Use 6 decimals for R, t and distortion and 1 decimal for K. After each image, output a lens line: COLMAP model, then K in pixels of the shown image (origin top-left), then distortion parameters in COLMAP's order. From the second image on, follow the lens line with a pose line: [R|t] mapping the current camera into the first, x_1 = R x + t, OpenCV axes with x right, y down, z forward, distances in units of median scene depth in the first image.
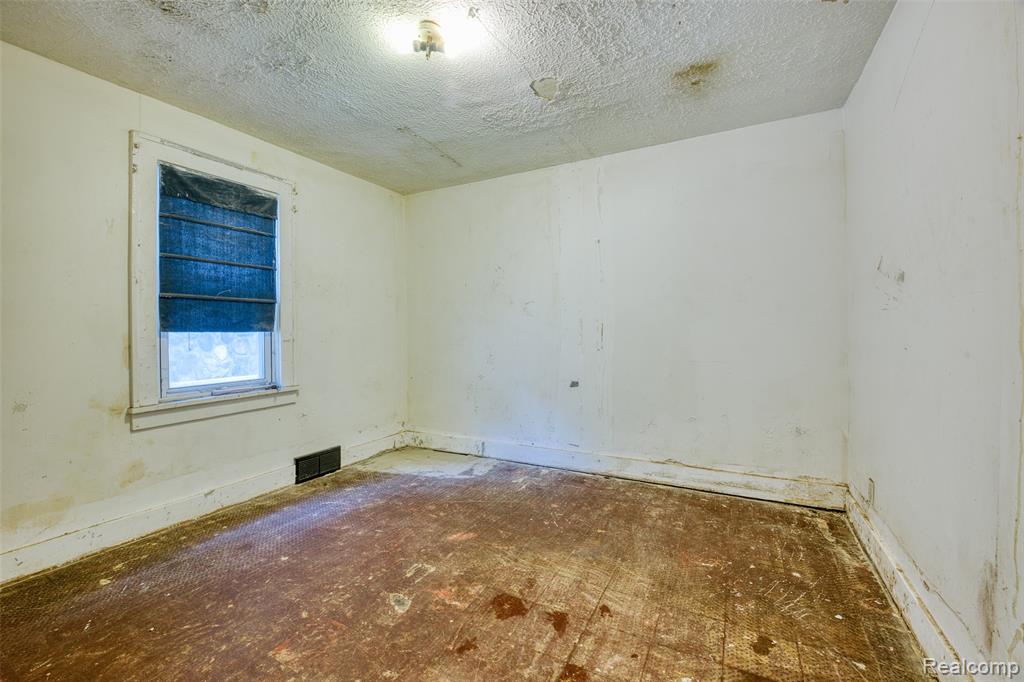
lens RADIAL K [[420.2, 0, 504.9], [0, 420.2, 334.4], [0, 0, 1]] dist [-0.002933, -0.000428]
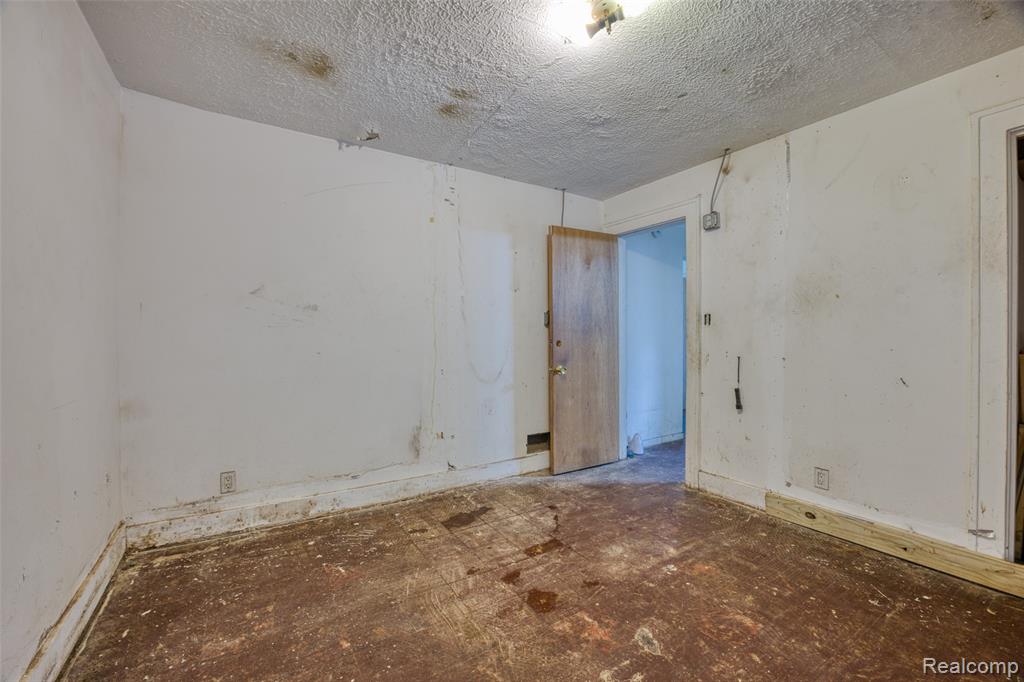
lens RADIAL K [[420.2, 0, 504.9], [0, 420.2, 334.4], [0, 0, 1]] dist [-0.002933, -0.000428]
pose [[-0.872217, 0.009904, 0.489019, -0.422357], [0.010067, 0.999947, -0.002297, -0.025969], [-0.489016, 0.002920, -0.872270, 1.898273]]
